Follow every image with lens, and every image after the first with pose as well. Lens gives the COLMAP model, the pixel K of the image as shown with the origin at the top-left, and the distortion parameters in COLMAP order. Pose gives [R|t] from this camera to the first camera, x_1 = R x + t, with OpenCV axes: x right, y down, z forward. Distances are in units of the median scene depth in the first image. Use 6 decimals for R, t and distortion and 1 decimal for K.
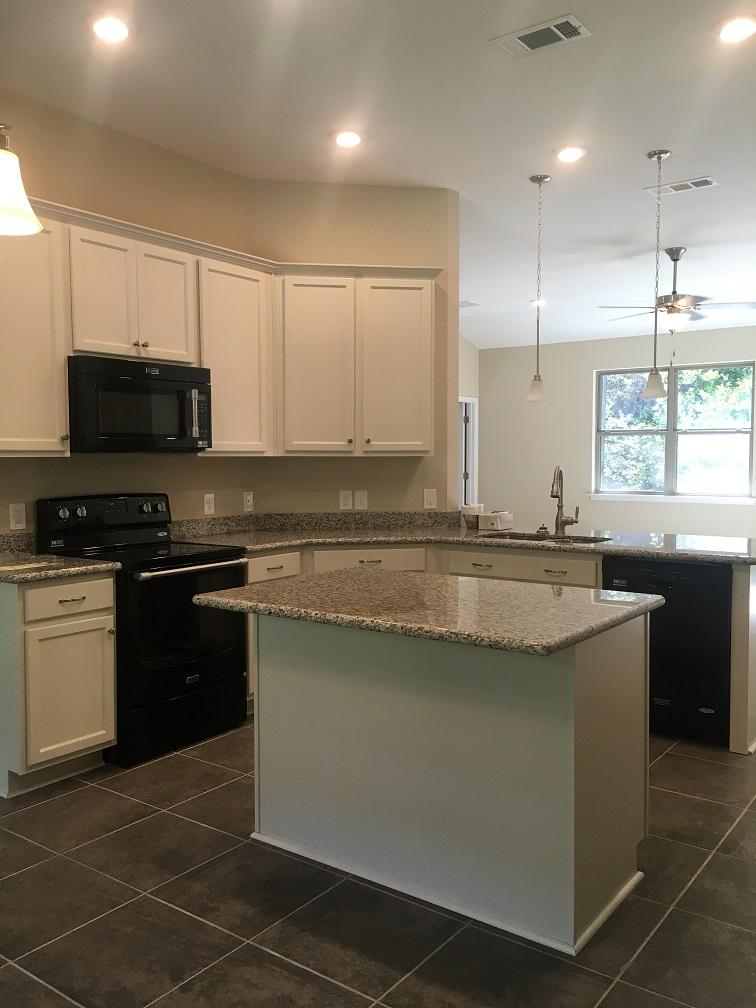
lens RADIAL K [[862.1, 0, 371.2], [0, 862.1, 511.5], [0, 0, 1]] dist [0.102605, -0.112833]
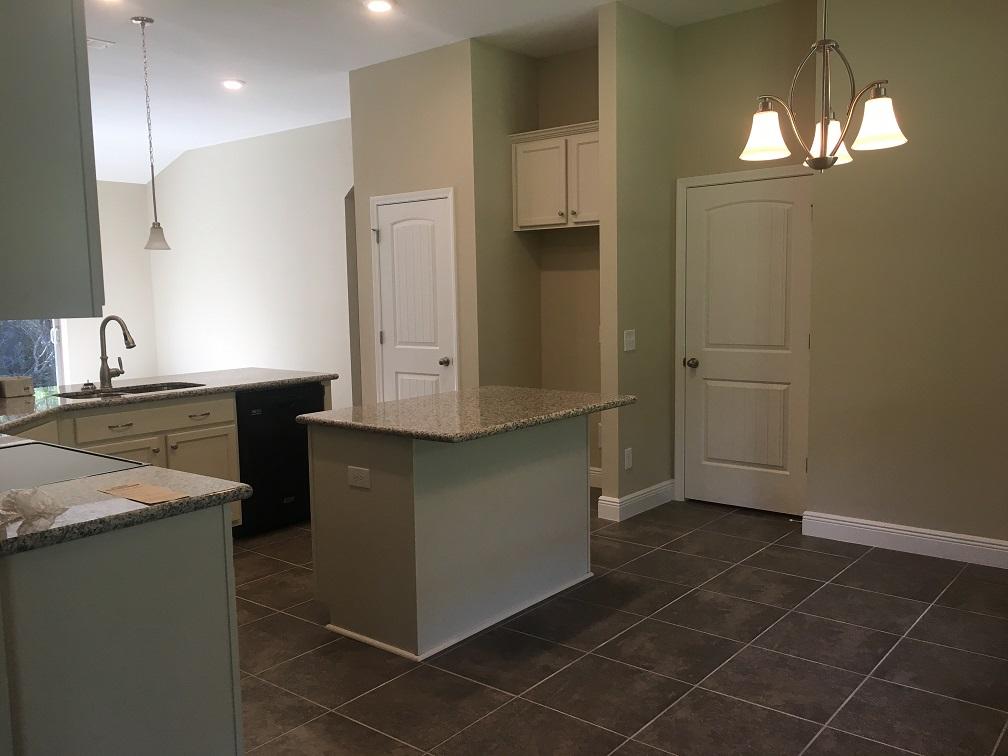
lens RADIAL K [[862.1, 0, 504.0], [0, 862.1, 378.0], [0, 0, 1]] dist [0.102605, -0.112833]
pose [[0.042329, -0.102844, 0.993796, -1.243116], [0.086499, 0.991330, 0.098905, -0.072103], [-0.995352, 0.081776, 0.050858, 0.876928]]
